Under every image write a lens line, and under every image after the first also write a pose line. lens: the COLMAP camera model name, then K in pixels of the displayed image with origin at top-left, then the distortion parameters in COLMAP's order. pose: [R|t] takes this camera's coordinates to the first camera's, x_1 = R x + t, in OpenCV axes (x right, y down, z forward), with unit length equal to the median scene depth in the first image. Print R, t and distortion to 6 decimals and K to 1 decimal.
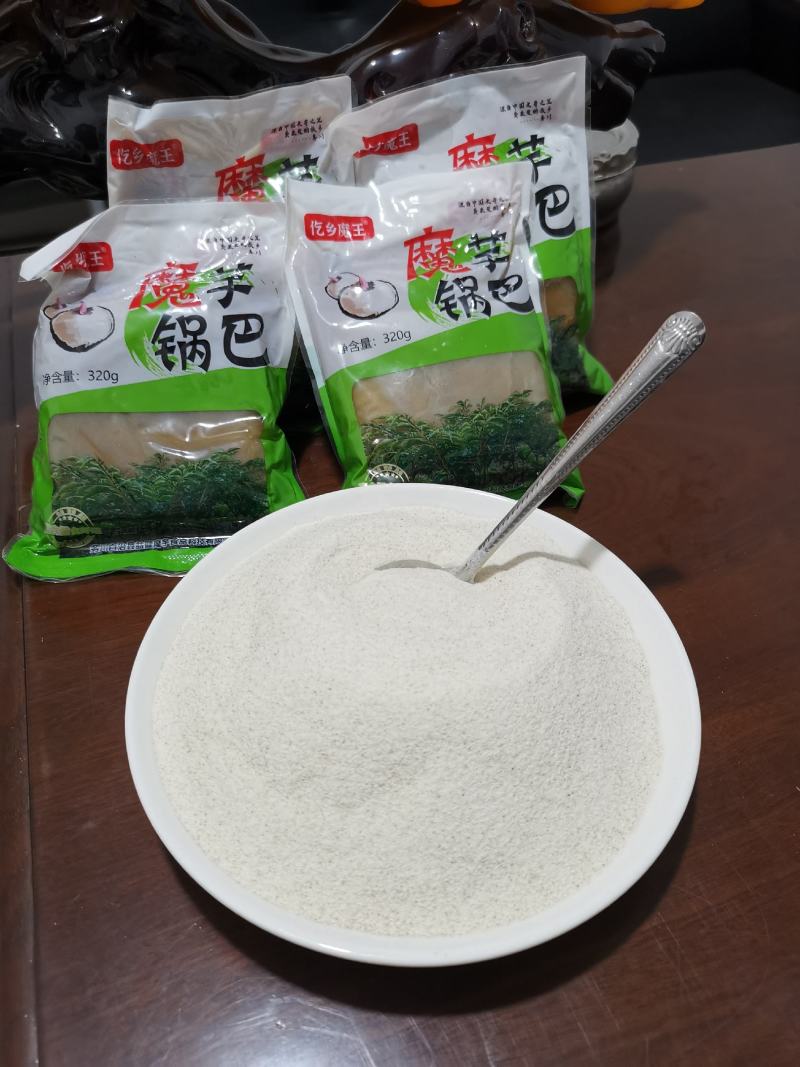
lens RADIAL K [[848.9, 0, 397.3], [0, 848.9, 548.6], [0, 0, 1]] dist [0.042139, -0.070305]
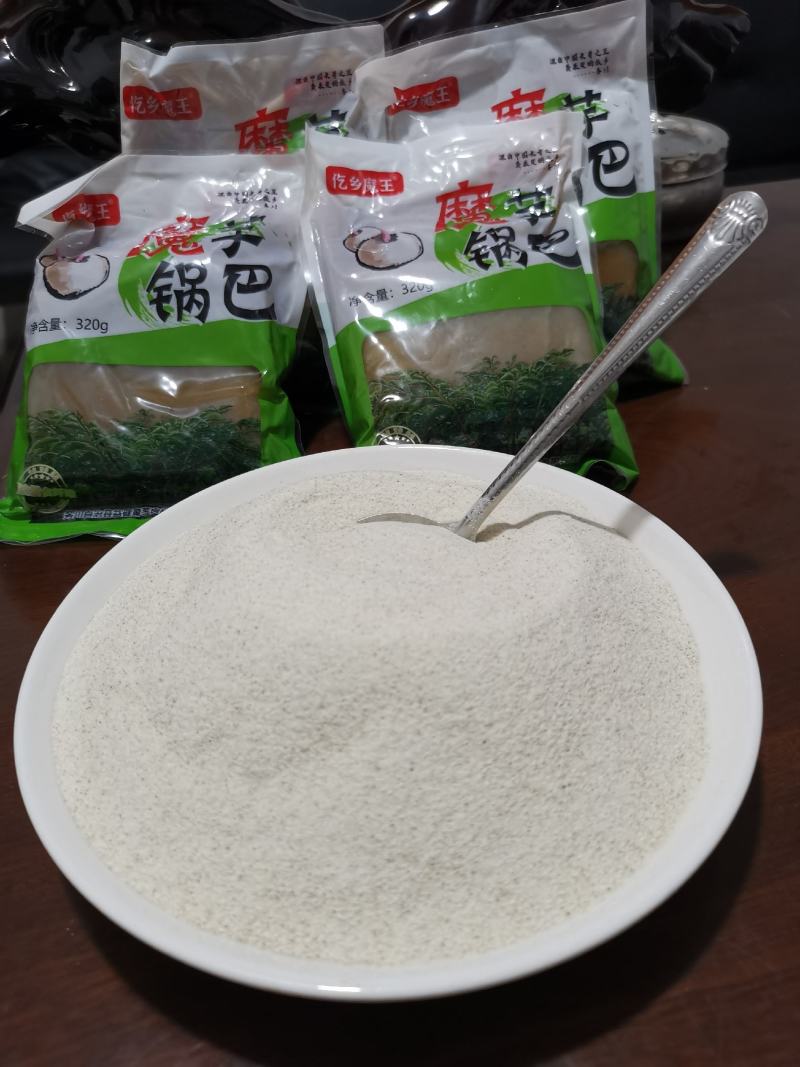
lens RADIAL K [[848.9, 0, 397.3], [0, 848.9, 548.6], [0, 0, 1]] dist [0.042139, -0.070305]
pose [[0.990486, 0.032484, -0.133726, 0.105912], [-0.049722, 0.990571, -0.127660, 0.131496], [0.128319, 0.133094, 0.982762, 0.170682]]
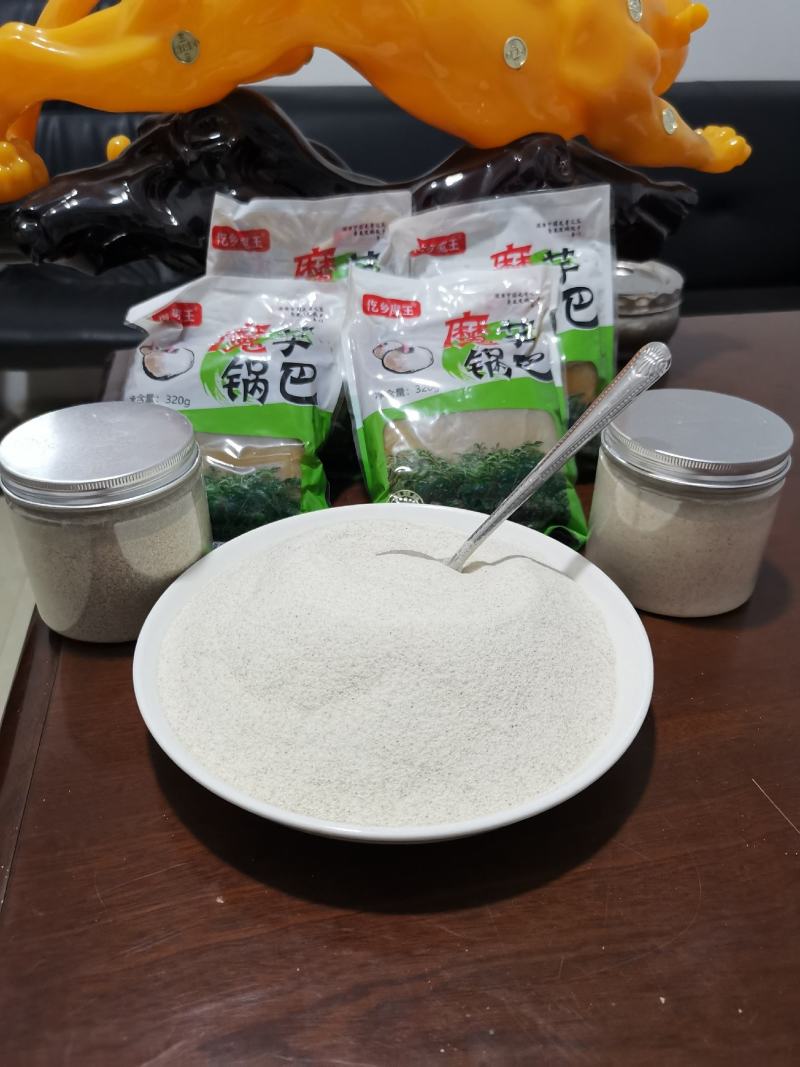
lens RADIAL K [[852.2, 0, 392.0], [0, 852.2, 561.8], [0, 0, 1]] dist [0.026860, -0.065783]
pose [[0.988641, 0.081221, -0.126461, 0.118977], [-0.106673, 0.971926, -0.209715, 0.230061], [0.105877, 0.220822, 0.969550, -0.078183]]
